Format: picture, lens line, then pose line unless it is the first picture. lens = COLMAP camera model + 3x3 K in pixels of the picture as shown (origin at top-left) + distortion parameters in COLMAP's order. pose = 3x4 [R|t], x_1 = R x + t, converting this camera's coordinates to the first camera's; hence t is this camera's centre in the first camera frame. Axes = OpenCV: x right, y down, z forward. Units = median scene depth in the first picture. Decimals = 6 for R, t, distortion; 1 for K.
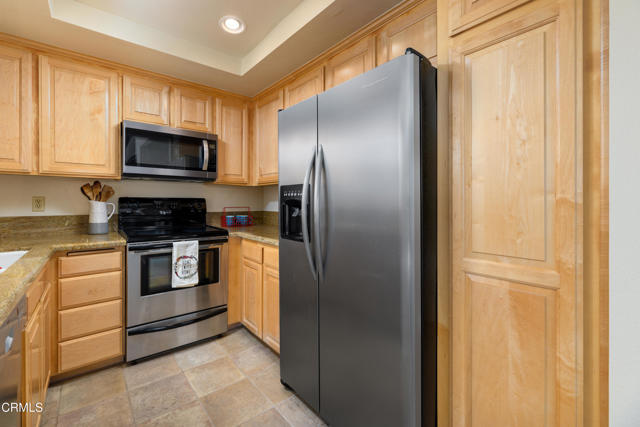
lens RADIAL K [[300.2, 0, 318.9], [0, 300.2, 202.0], [0, 0, 1]] dist [-0.000740, -0.000191]
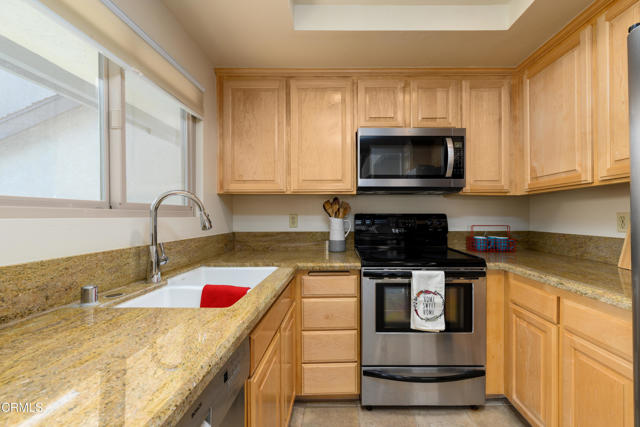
lens RADIAL K [[263.7, 0, 319.6], [0, 263.7, 216.4], [0, 0, 1]] dist [0.000496, 0.000104]
pose [[0.739852, -0.005280, -0.672749, -0.196663], [0.002902, 0.999985, -0.004657, -0.004353], [0.672763, 0.001494, 0.739856, 0.322465]]
